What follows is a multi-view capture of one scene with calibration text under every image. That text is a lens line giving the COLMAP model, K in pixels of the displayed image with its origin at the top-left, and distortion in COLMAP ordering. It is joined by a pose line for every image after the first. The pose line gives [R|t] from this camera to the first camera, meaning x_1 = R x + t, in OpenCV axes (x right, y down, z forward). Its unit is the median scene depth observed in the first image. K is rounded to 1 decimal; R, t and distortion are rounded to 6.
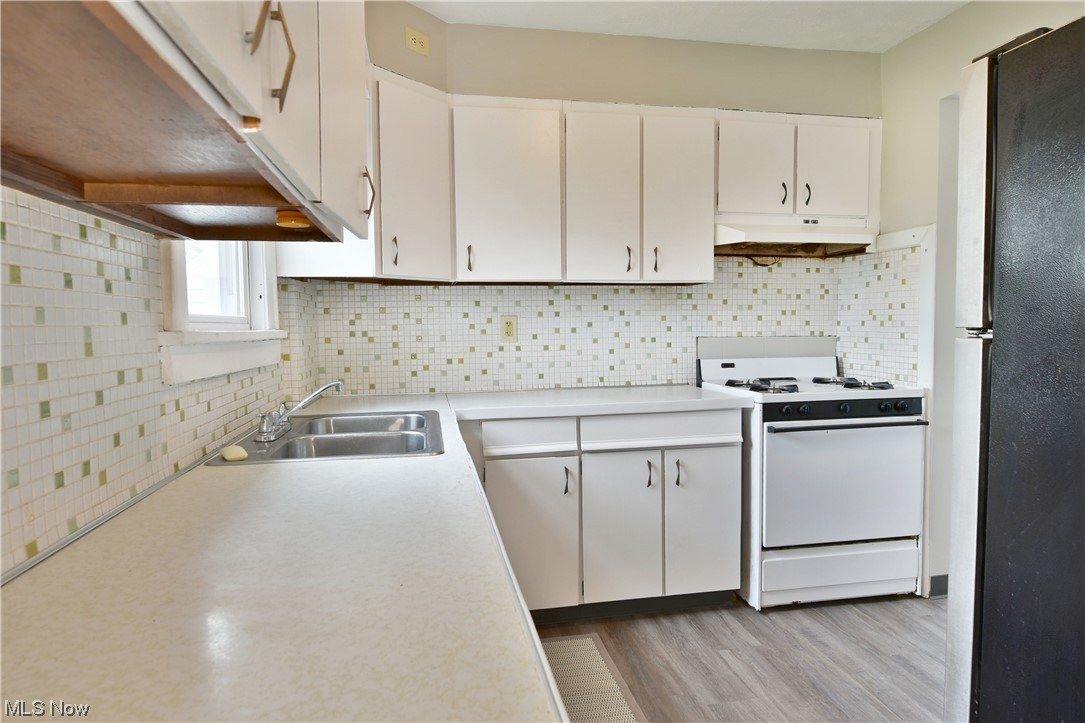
lens RADIAL K [[656.7, 0, 545.9], [0, 656.7, 370.0], [0, 0, 1]] dist [-0.004385, -0.004865]
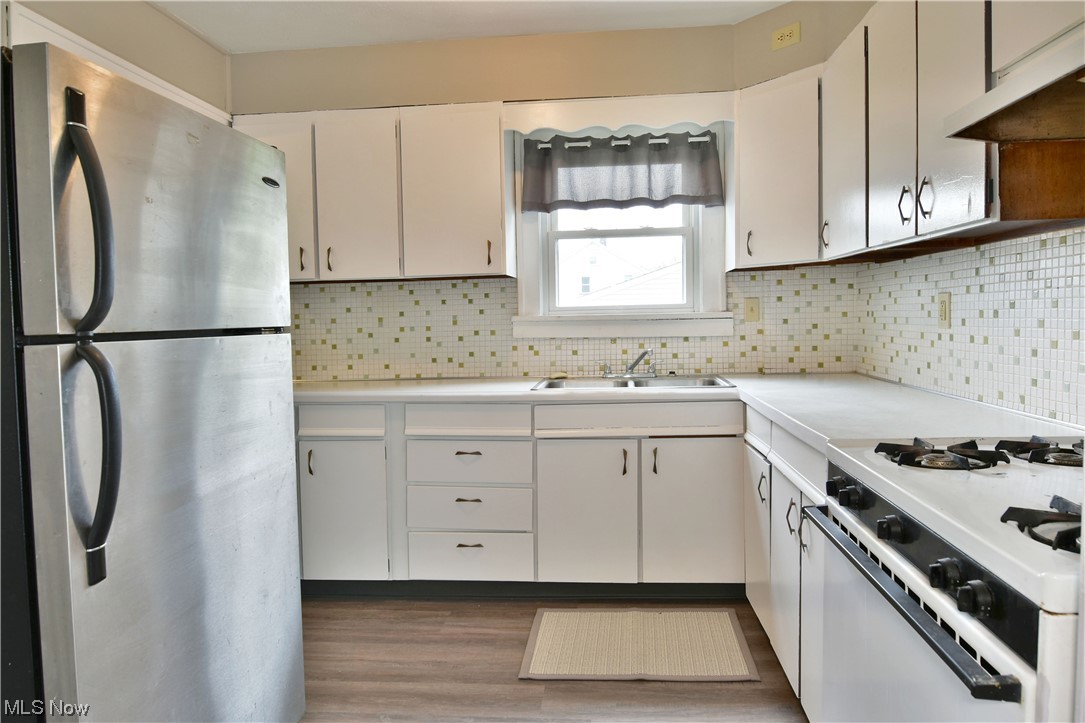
lens RADIAL K [[686.1, 0, 610.0], [0, 686.1, 331.6], [0, 0, 1]] dist [-0.013105, -0.001303]
pose [[-0.213240, 0.043747, -0.976020, 0.774393], [-0.045805, 0.997451, 0.054715, -0.063649], [0.975926, 0.056374, -0.210692, 0.796951]]
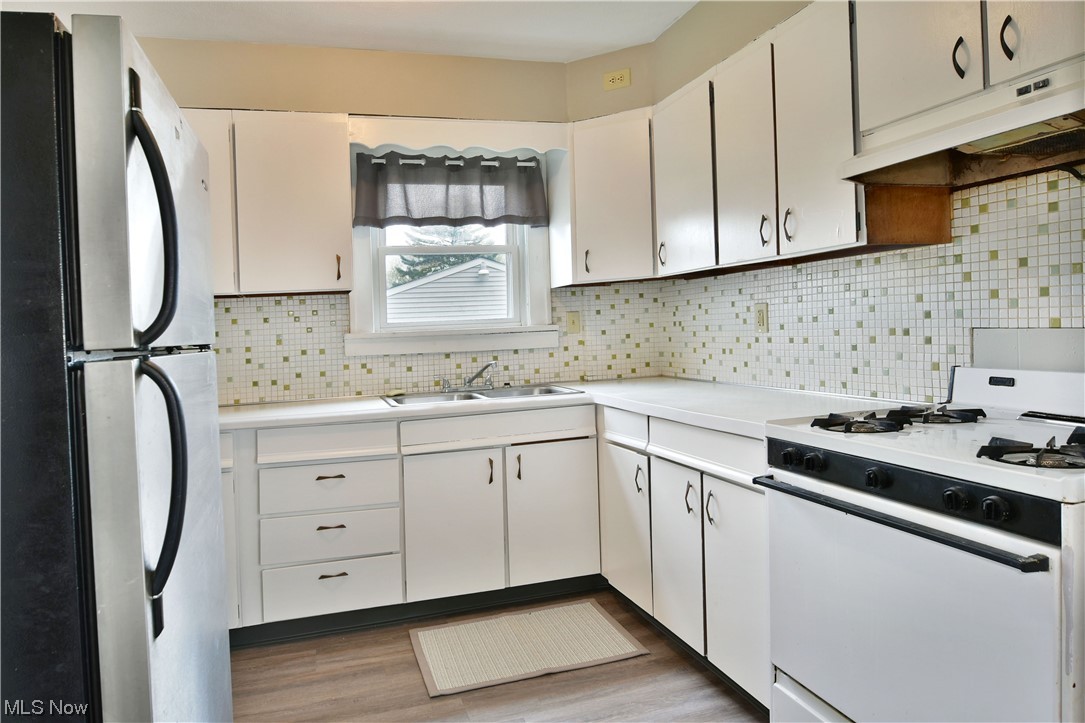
lens RADIAL K [[683.2, 0, 554.4], [0, 683.2, 325.1], [0, 0, 1]] dist [-0.007454, -0.004287]
pose [[0.145027, 0.005746, -0.989411, 0.823237], [-0.028745, 0.999585, 0.001591, -0.045929], [0.989010, 0.028210, 0.145132, 0.586452]]
